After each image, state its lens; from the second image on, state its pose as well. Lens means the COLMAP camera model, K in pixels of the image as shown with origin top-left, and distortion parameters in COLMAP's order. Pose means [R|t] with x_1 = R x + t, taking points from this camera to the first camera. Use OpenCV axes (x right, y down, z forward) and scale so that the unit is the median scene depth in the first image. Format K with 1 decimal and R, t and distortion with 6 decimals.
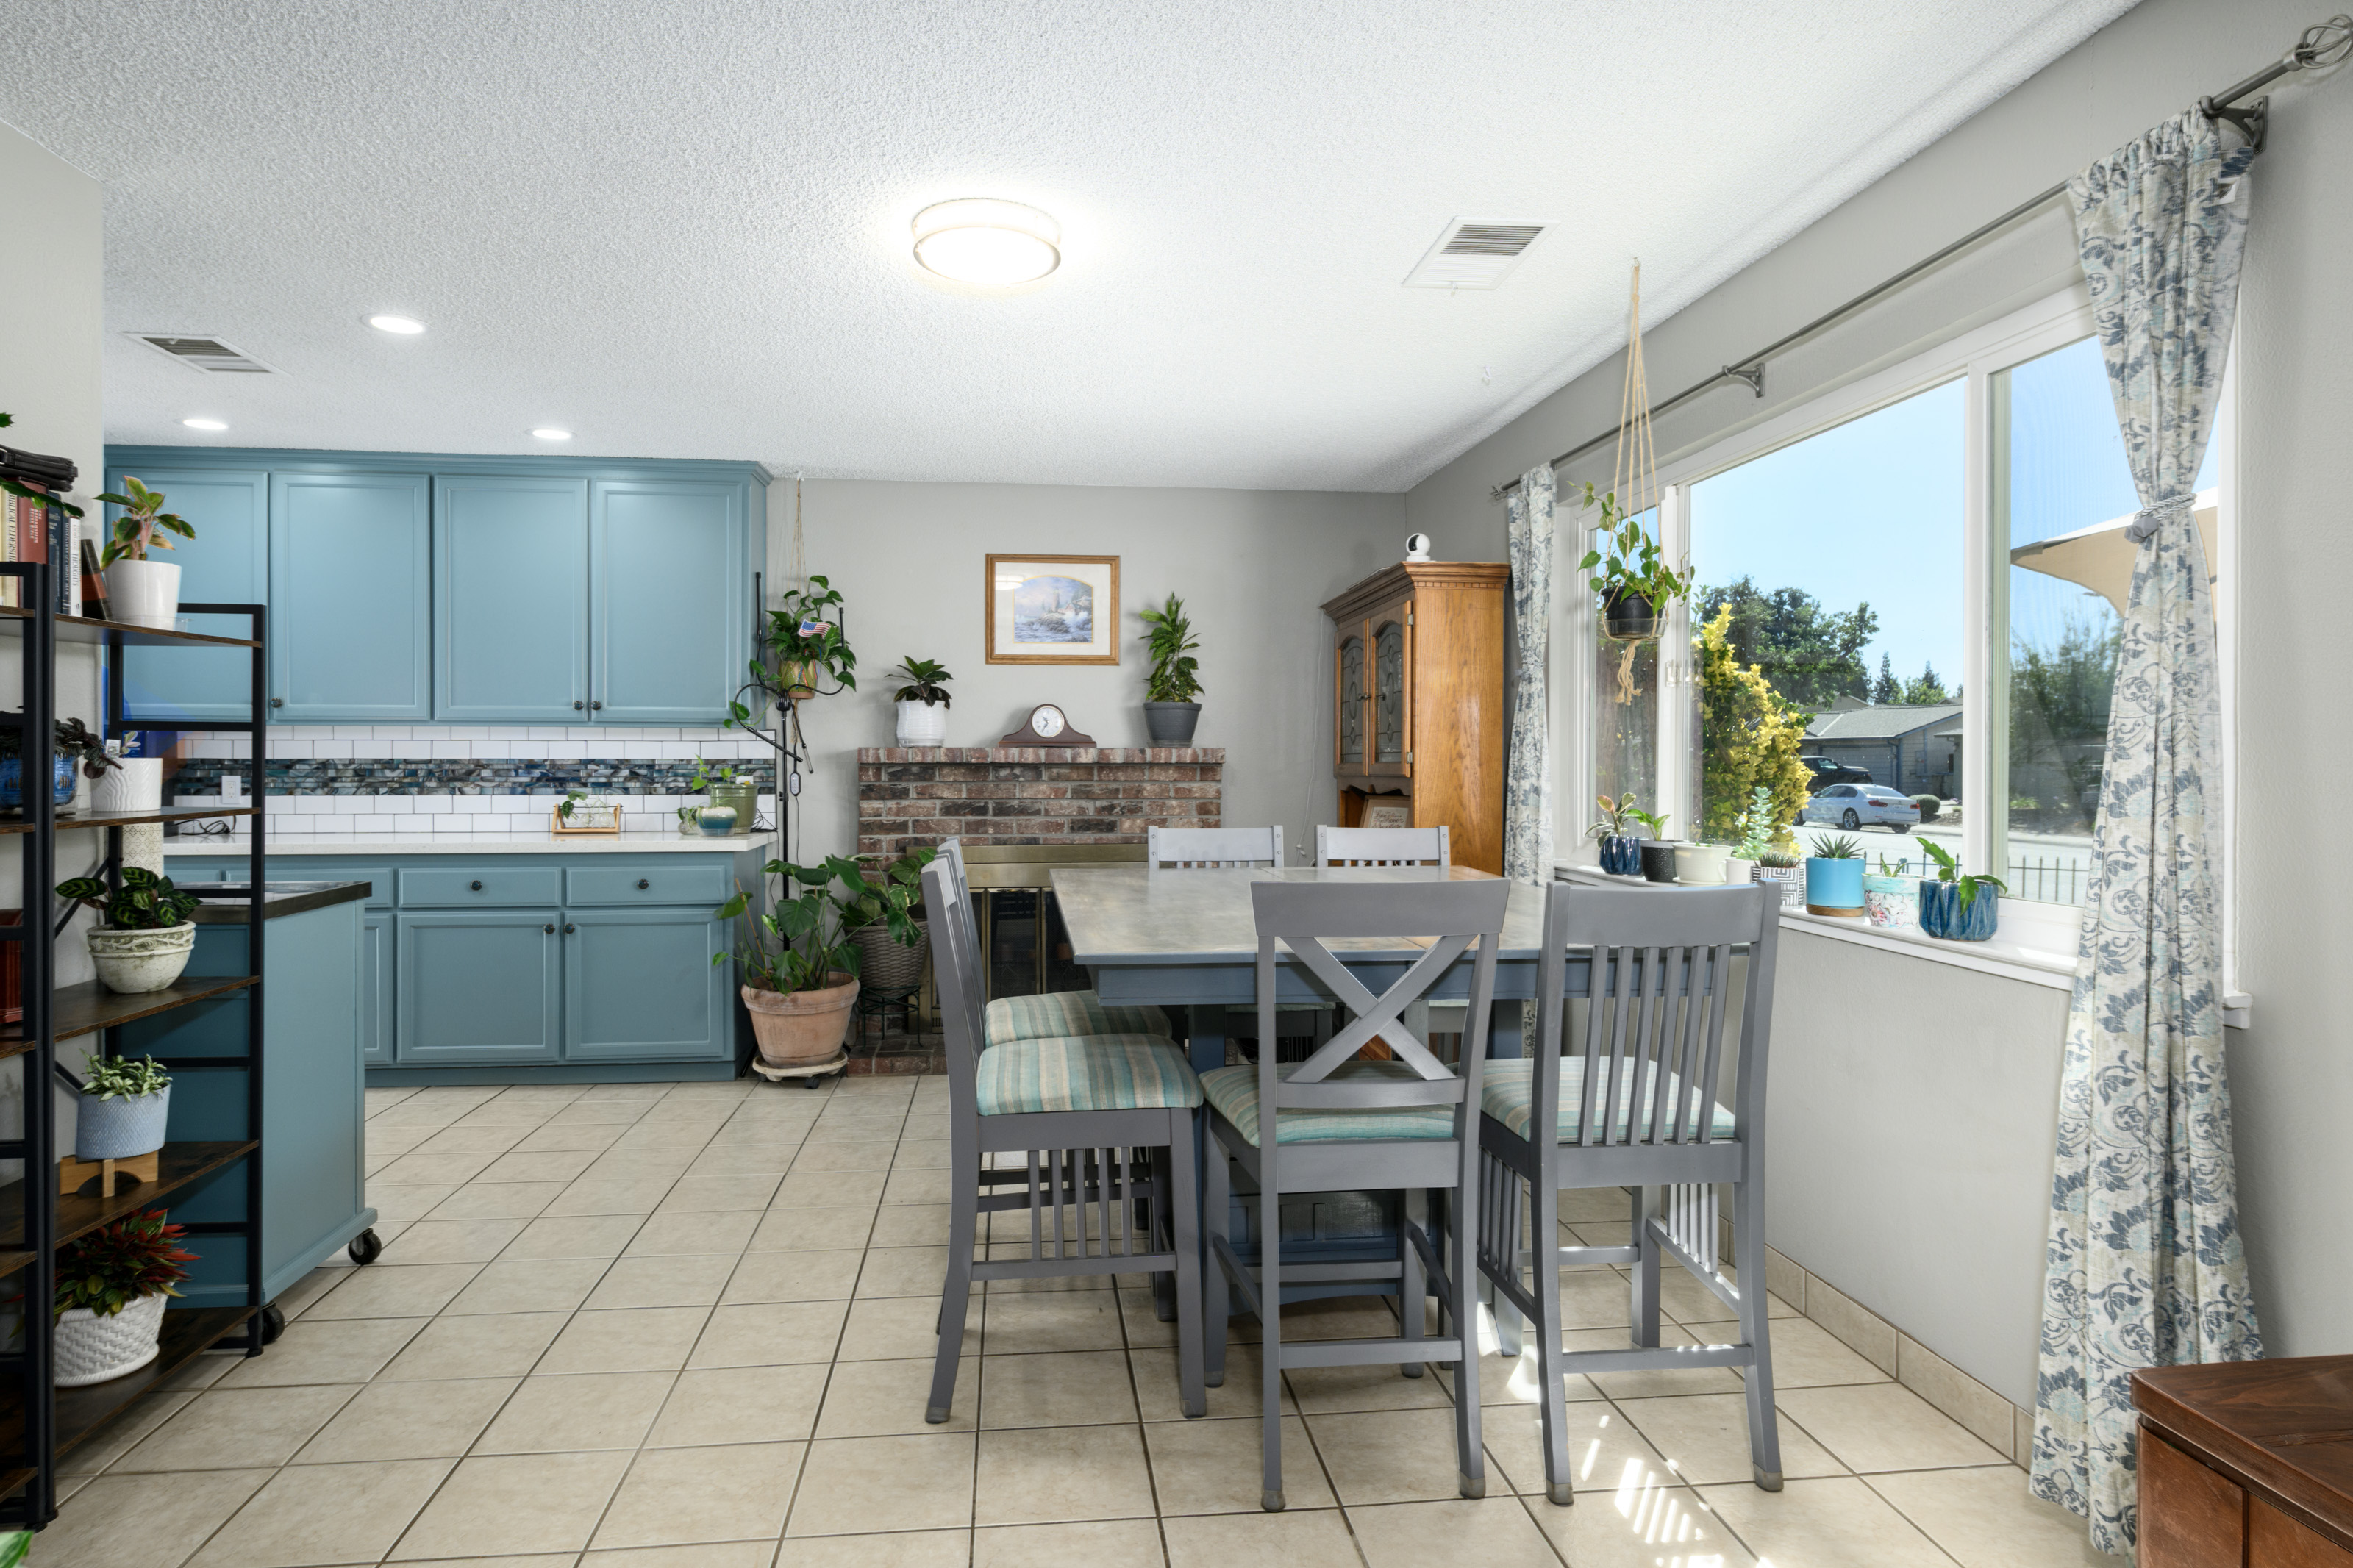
lens RADIAL K [[1232.3, 0, 1126.1], [0, 1232.3, 763.5], [0, 0, 1]] dist [-0.002763, -0.000182]
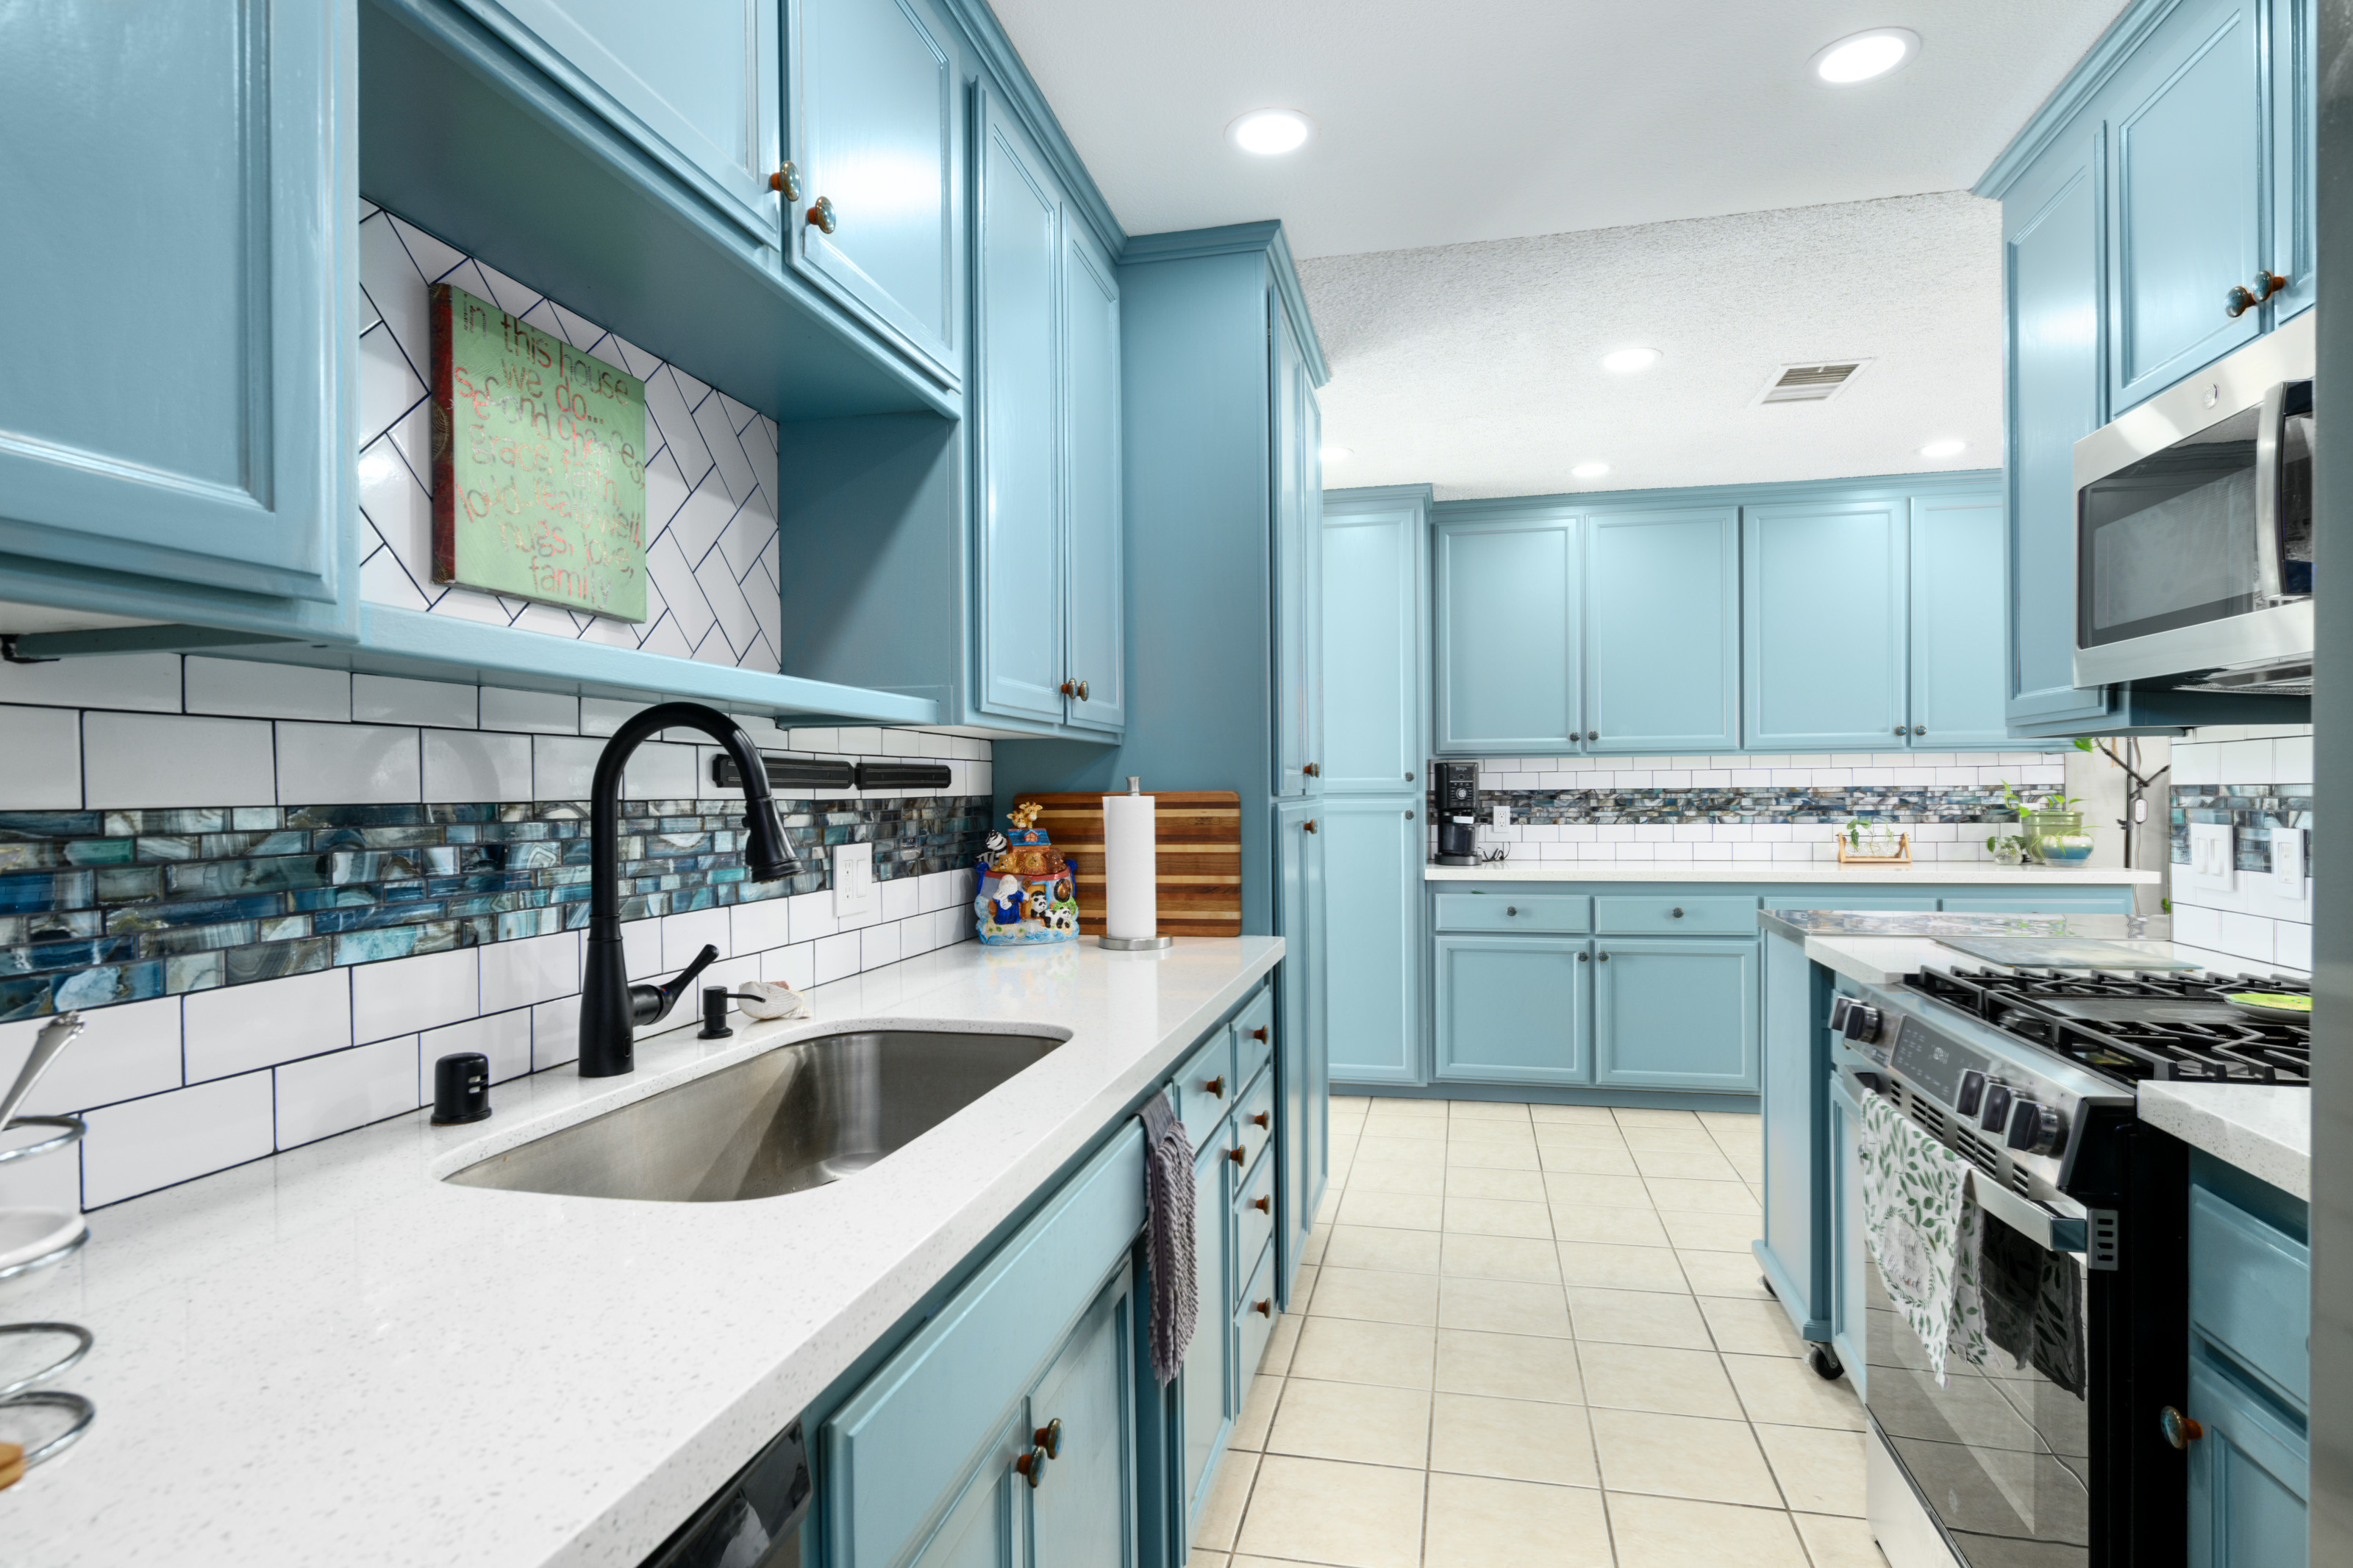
lens RADIAL K [[1232.3, 0, 1177.0], [0, 1232.3, 788.5], [0, 0, 1]] dist [-0.002763, -0.000182]
pose [[0.950393, -0.010300, -0.310880, -0.645668], [0.009017, 0.999944, -0.005564, -0.001481], [0.310920, 0.002485, 0.950433, -0.092451]]
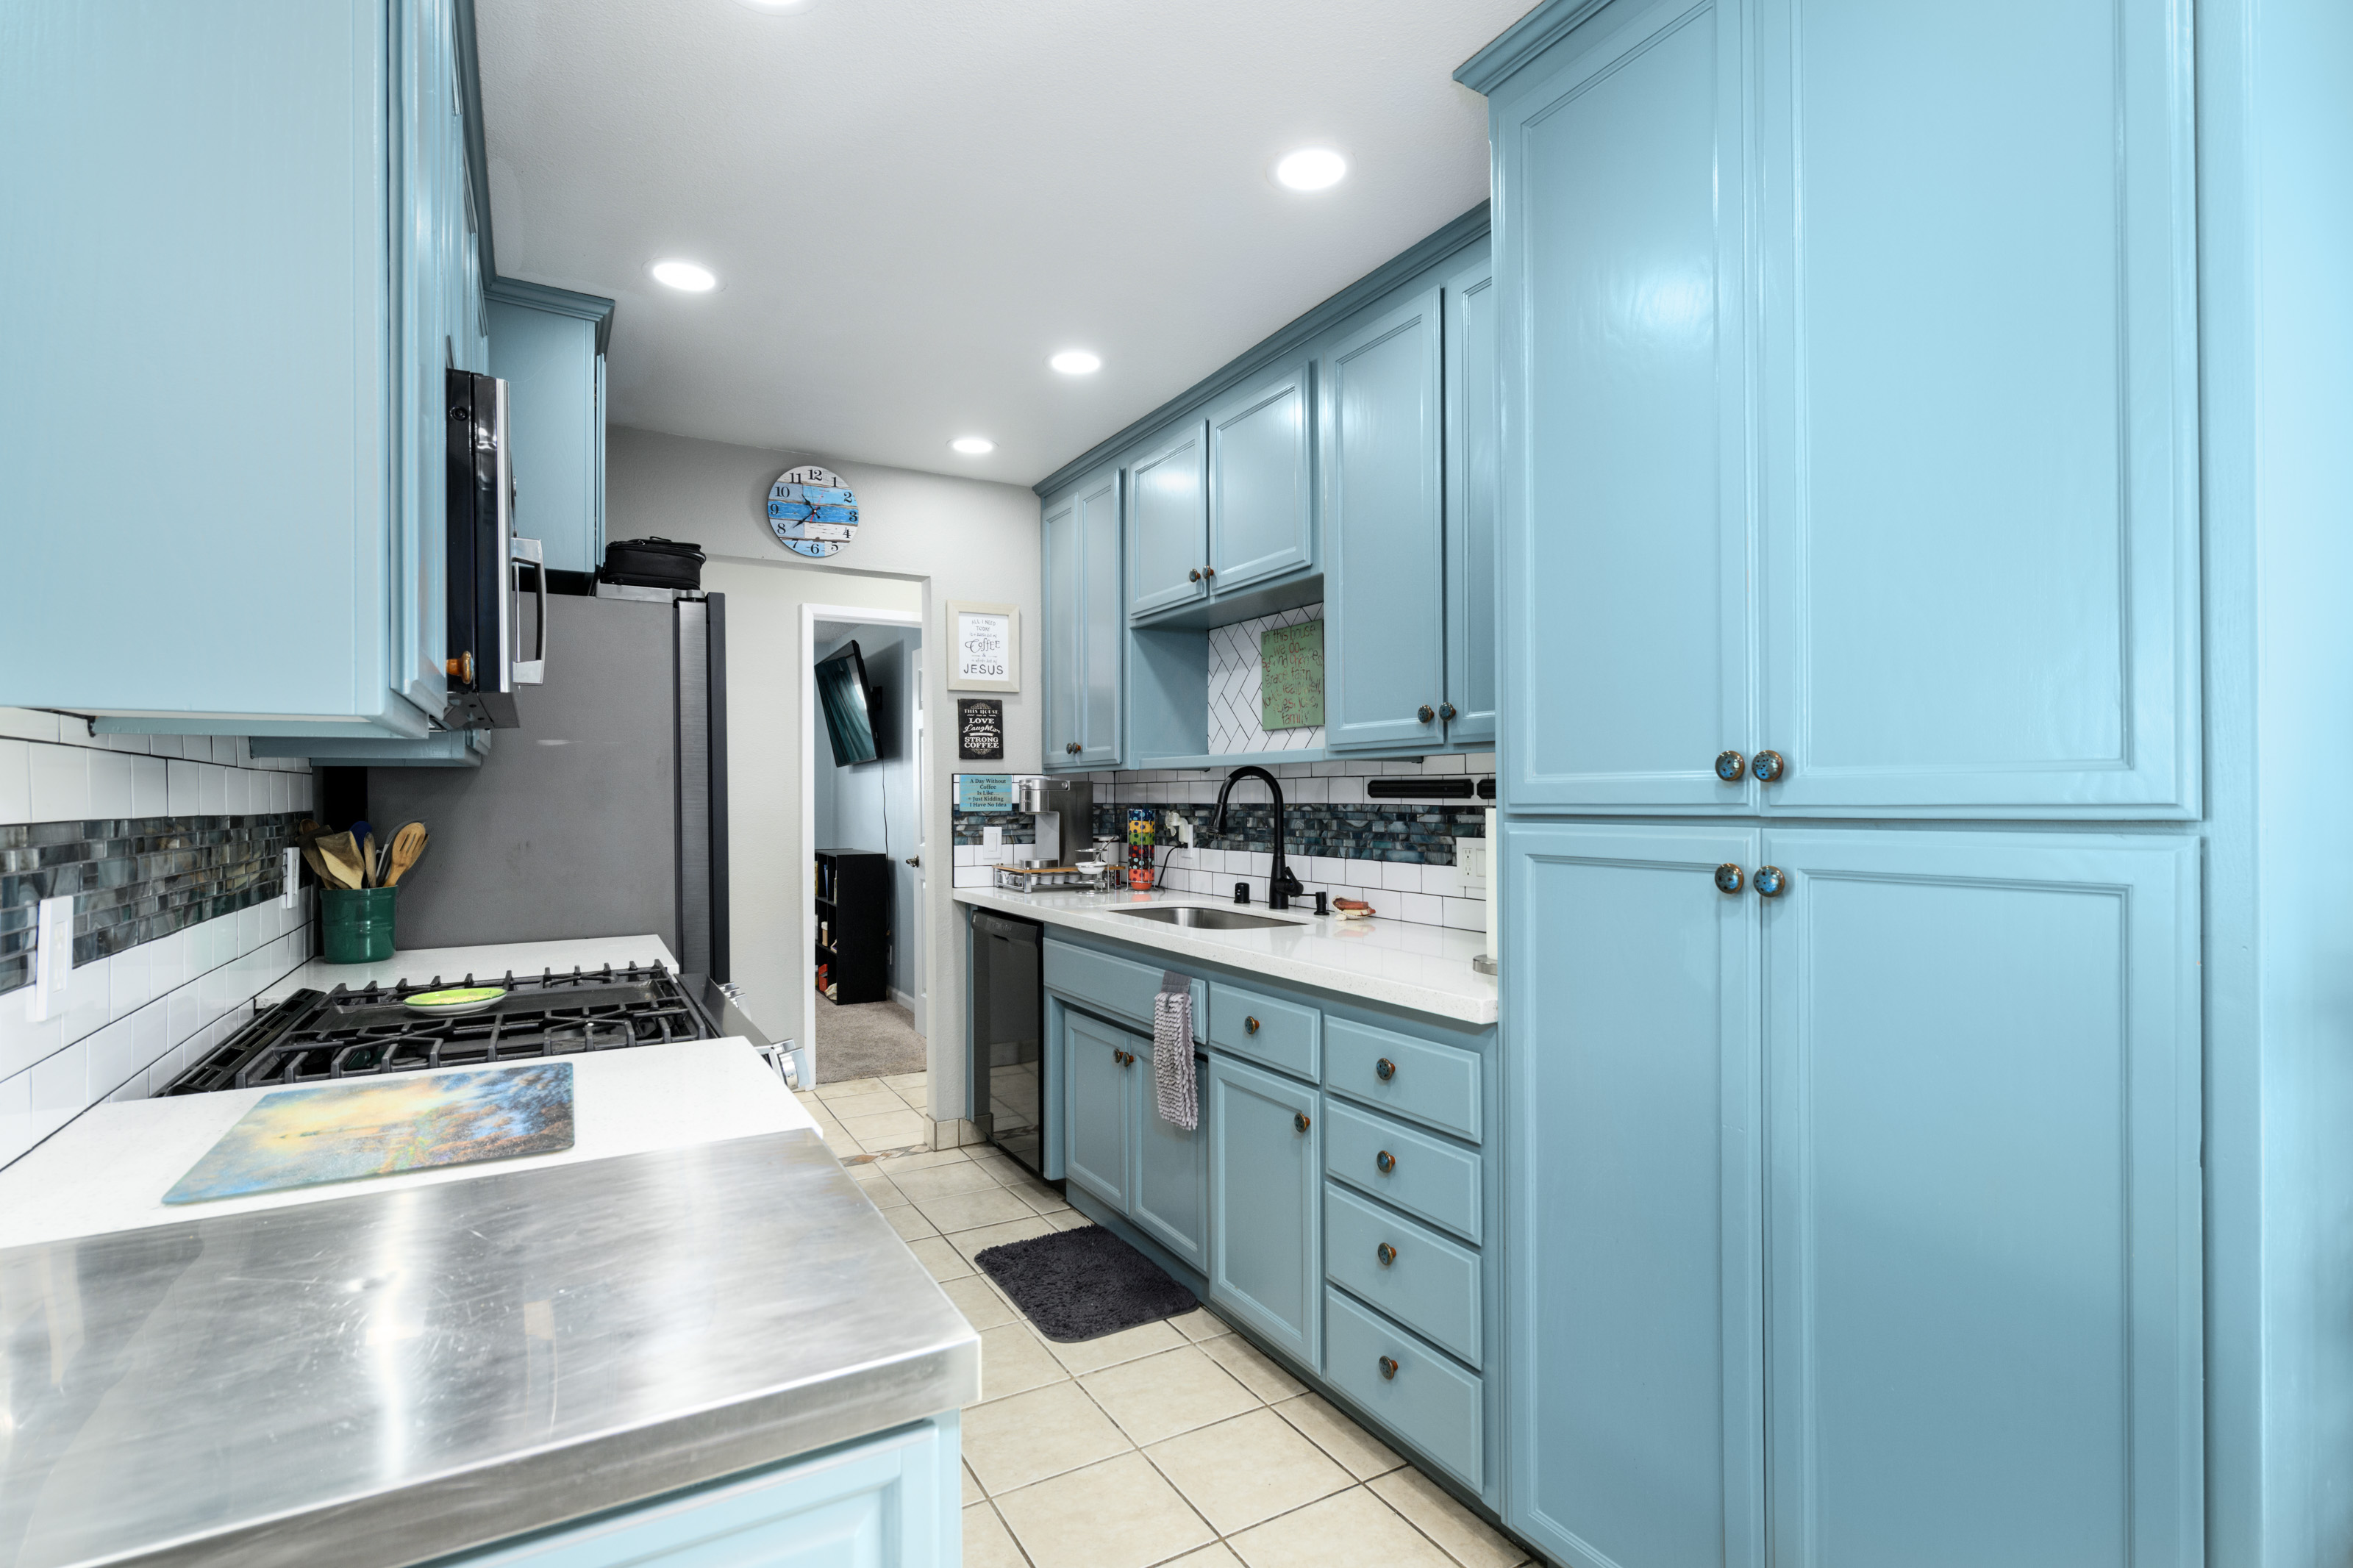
lens RADIAL K [[1109.0, 0, 1177.2], [0, 1109.0, 800.7], [0, 0, 1]] dist [-0.001130, 0.000213]
pose [[-0.906399, 0.009519, -0.422316, -0.532015], [0.006864, 0.999946, 0.007807, -0.008487], [0.422368, 0.004178, -0.906415, 0.676660]]
